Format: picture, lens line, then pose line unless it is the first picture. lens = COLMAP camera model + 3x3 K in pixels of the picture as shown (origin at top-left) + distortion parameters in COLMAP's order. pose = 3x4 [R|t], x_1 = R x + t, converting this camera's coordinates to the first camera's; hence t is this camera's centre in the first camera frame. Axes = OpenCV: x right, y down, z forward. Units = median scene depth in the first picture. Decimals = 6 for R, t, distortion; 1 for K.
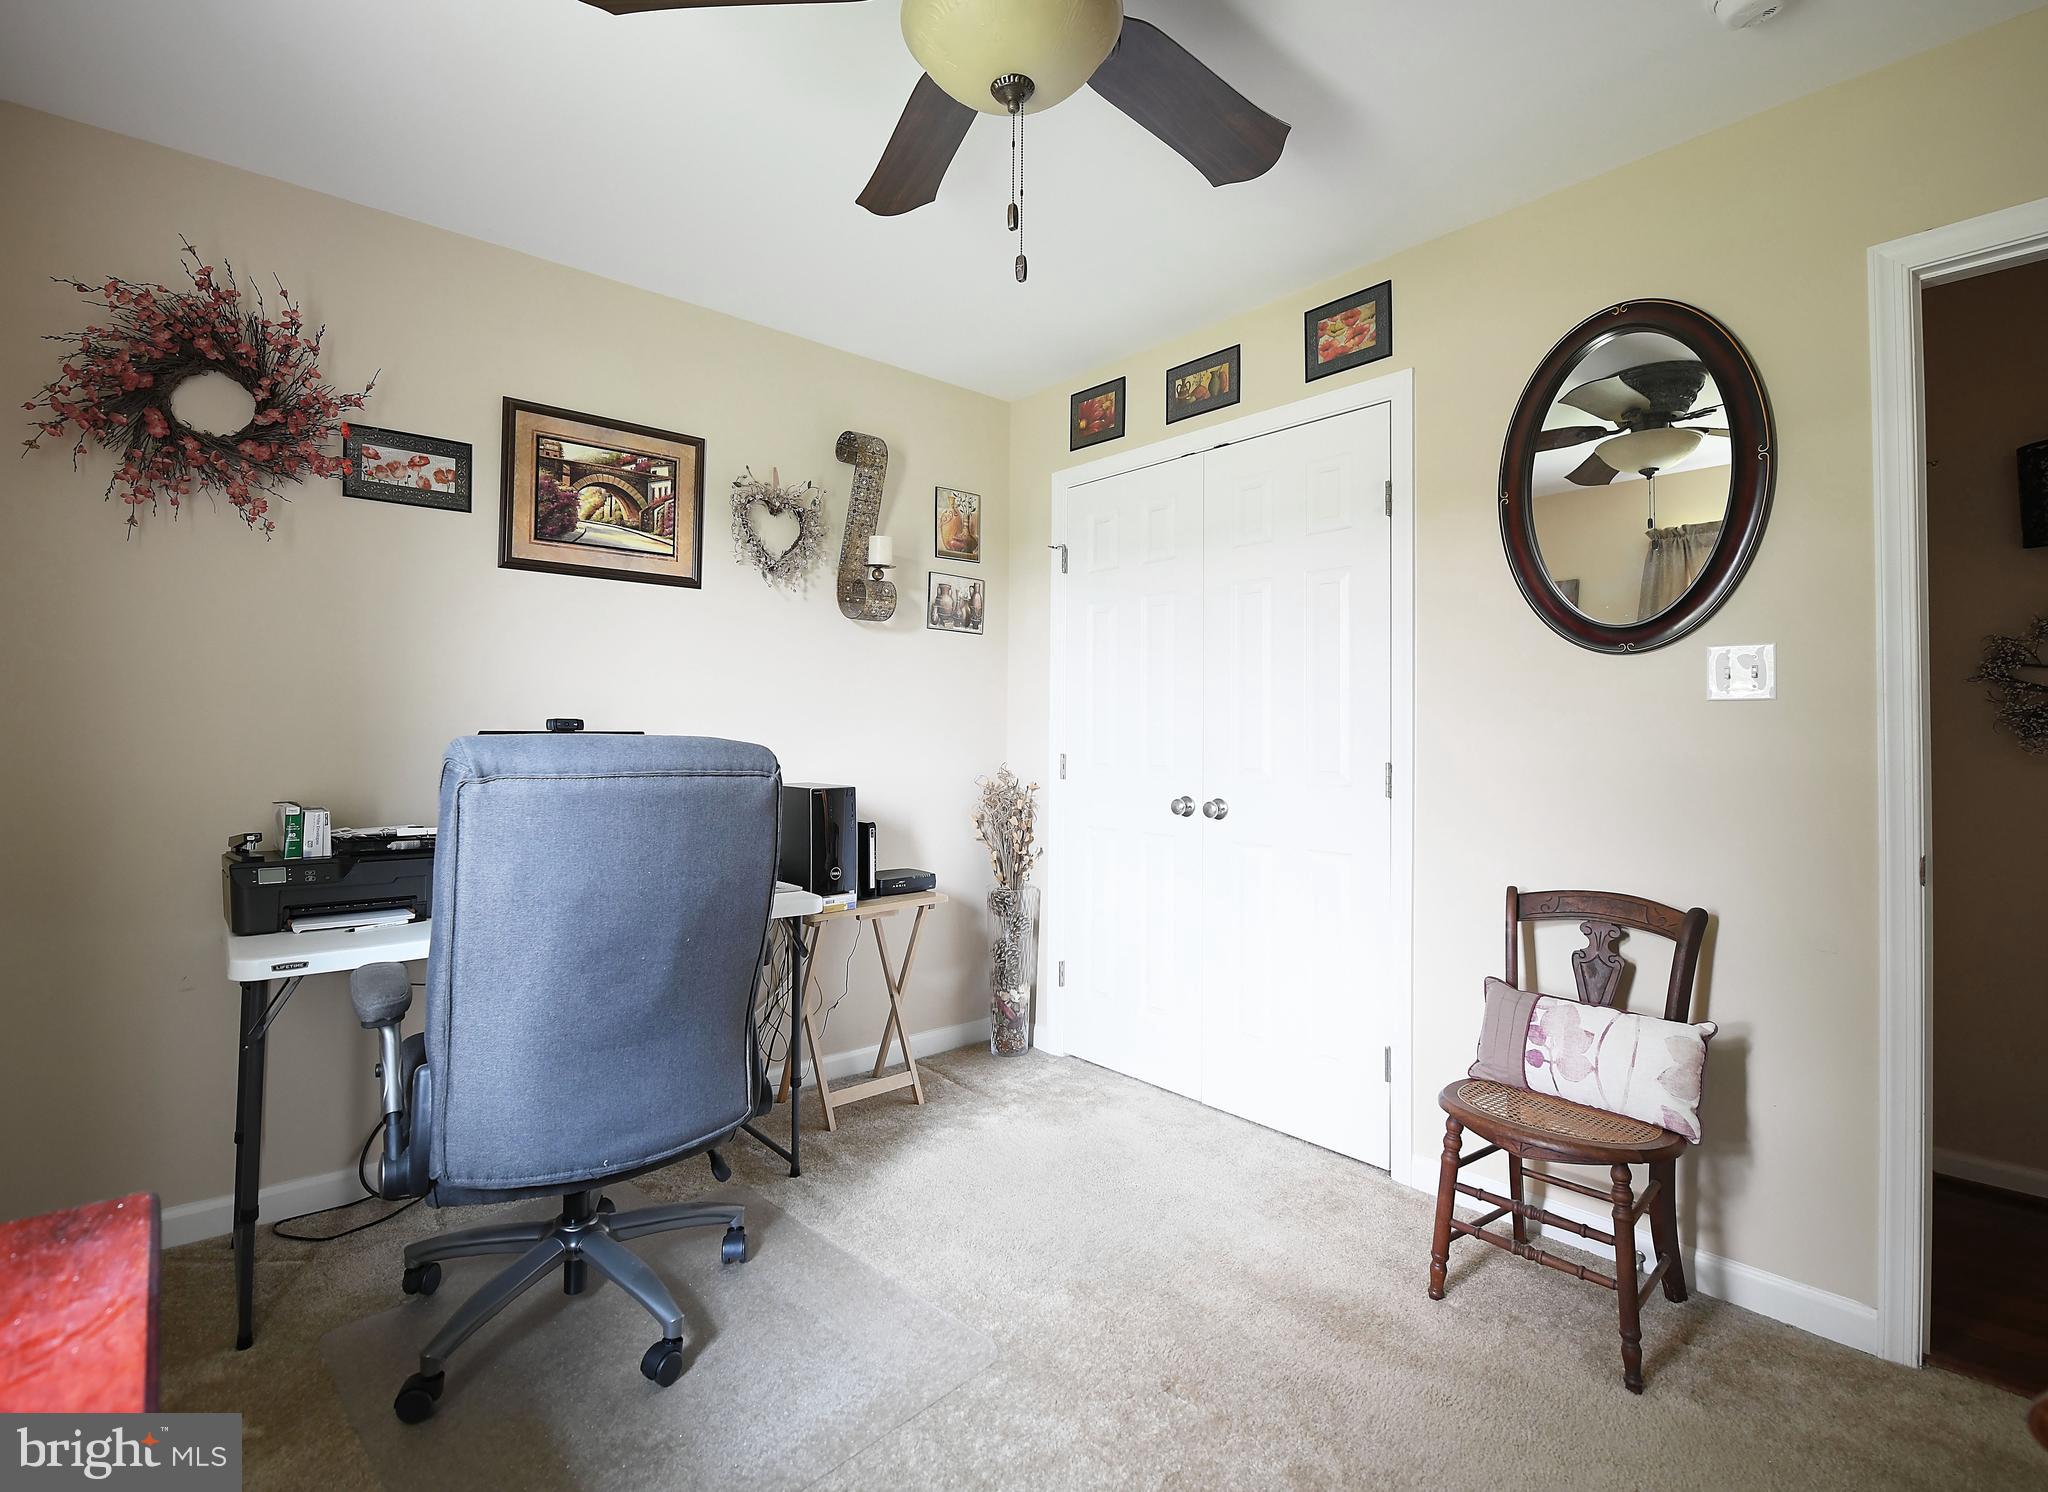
lens RADIAL K [[932.9, 0, 1023.2], [0, 932.9, 741.7], [0, 0, 1]] dist [-0.004380, -0.001016]
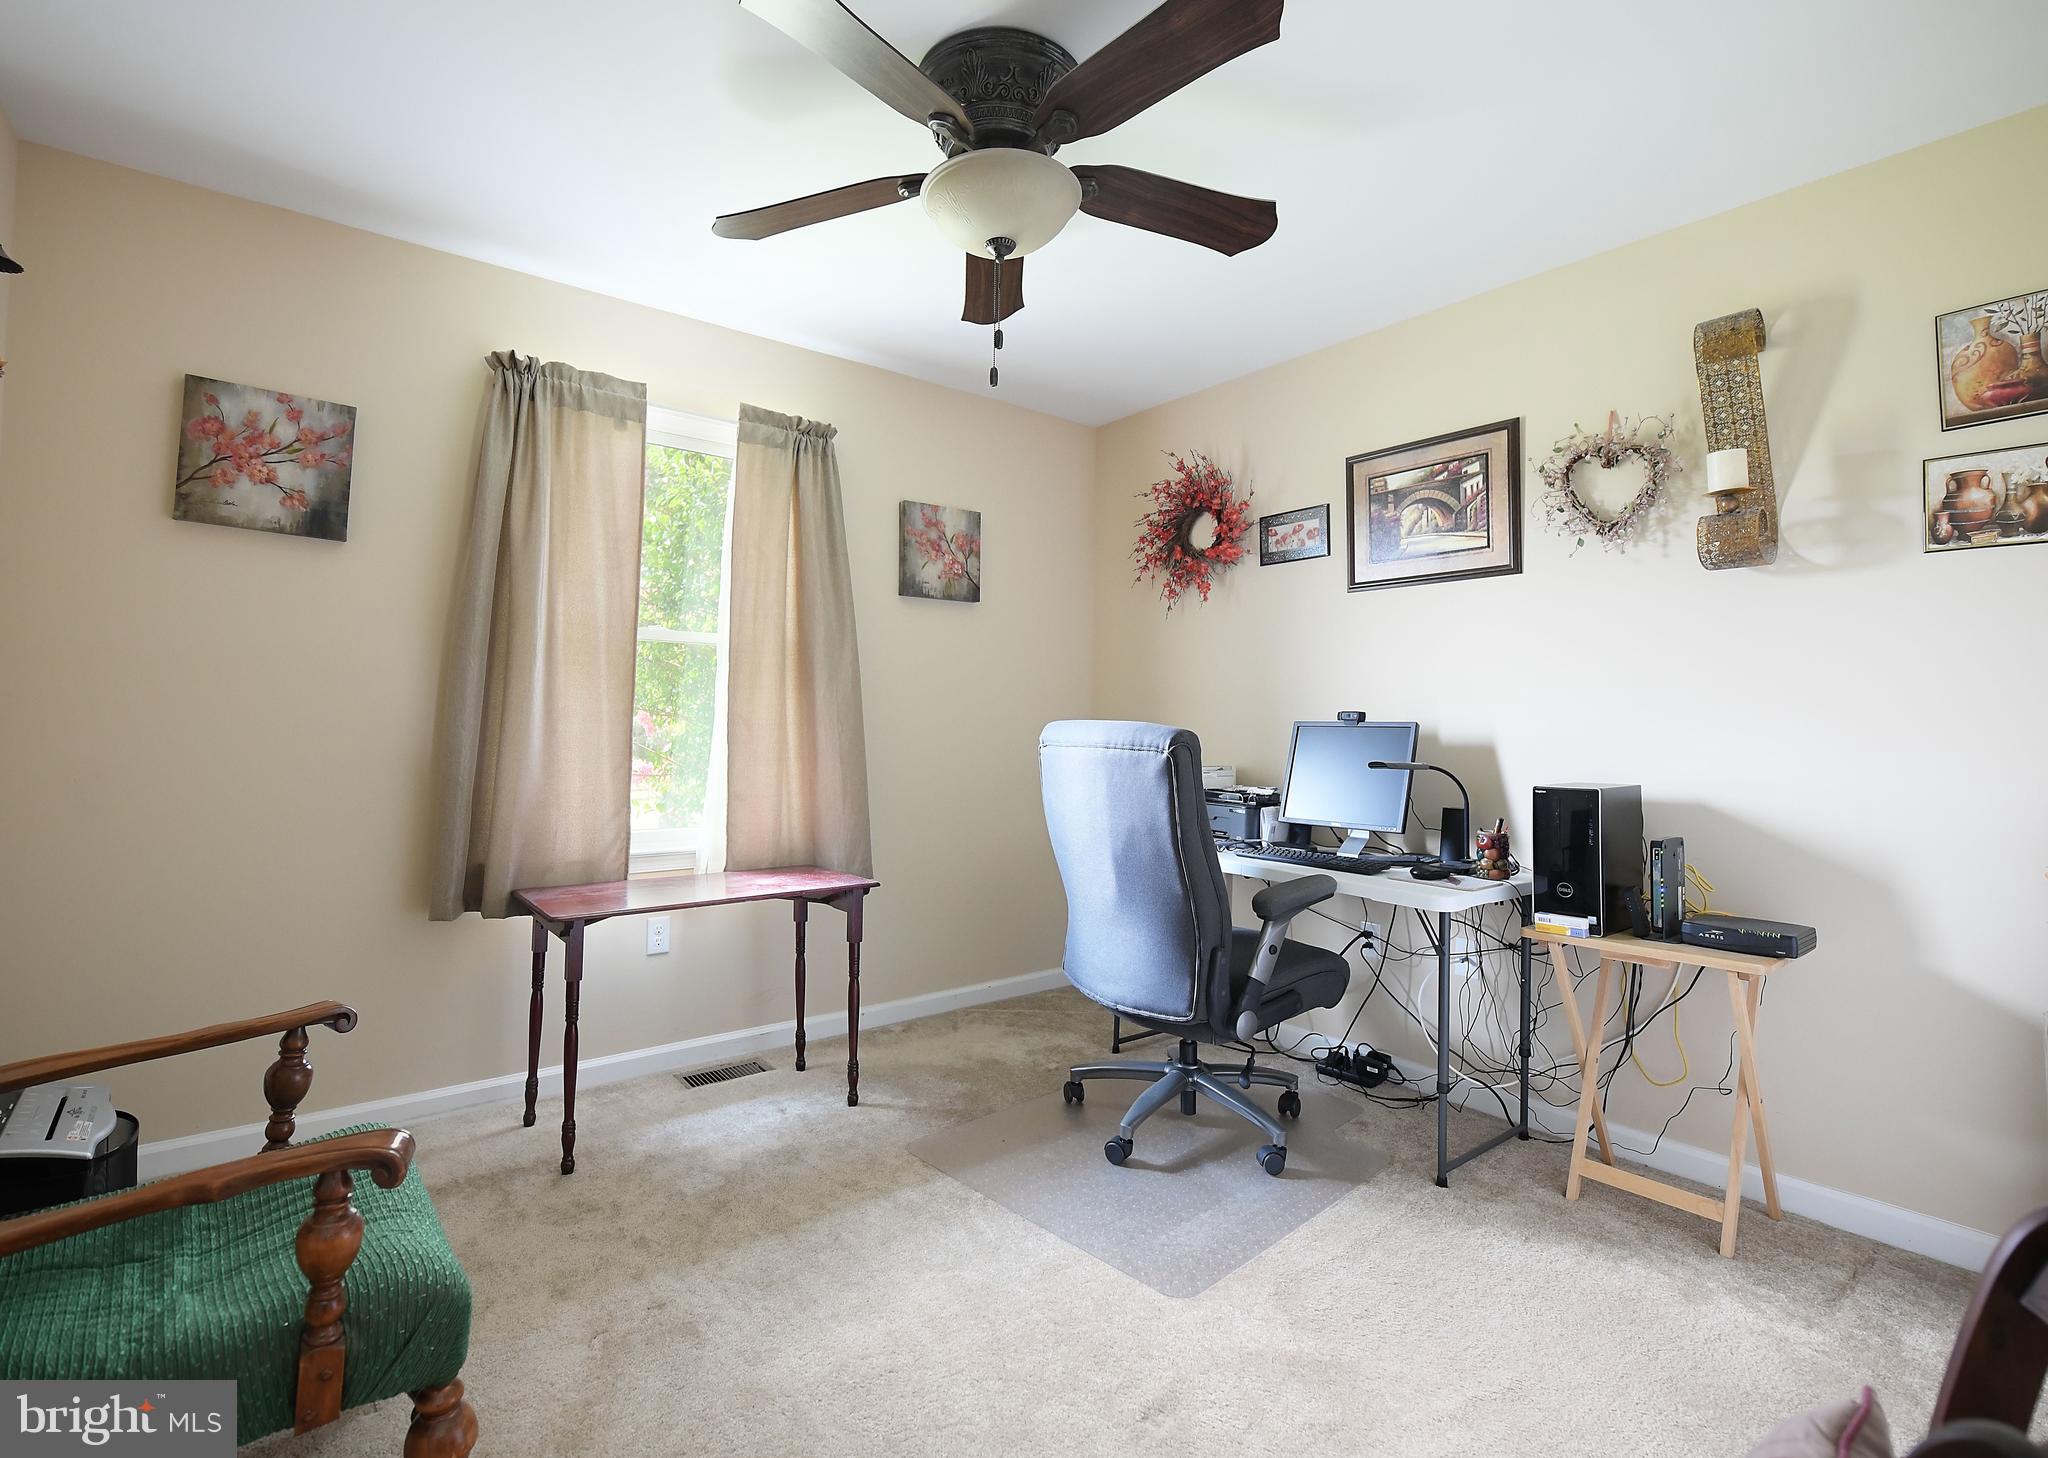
lens RADIAL K [[984.9, 0, 1020.2], [0, 984.9, 723.2], [0, 0, 1]] dist [-0.001125, -0.000004]
pose [[-0.032951, -0.003888, -0.999449, 0.710207], [-0.013080, 0.999908, -0.003458, 0.000573], [0.999371, 0.012959, -0.032999, 0.541911]]
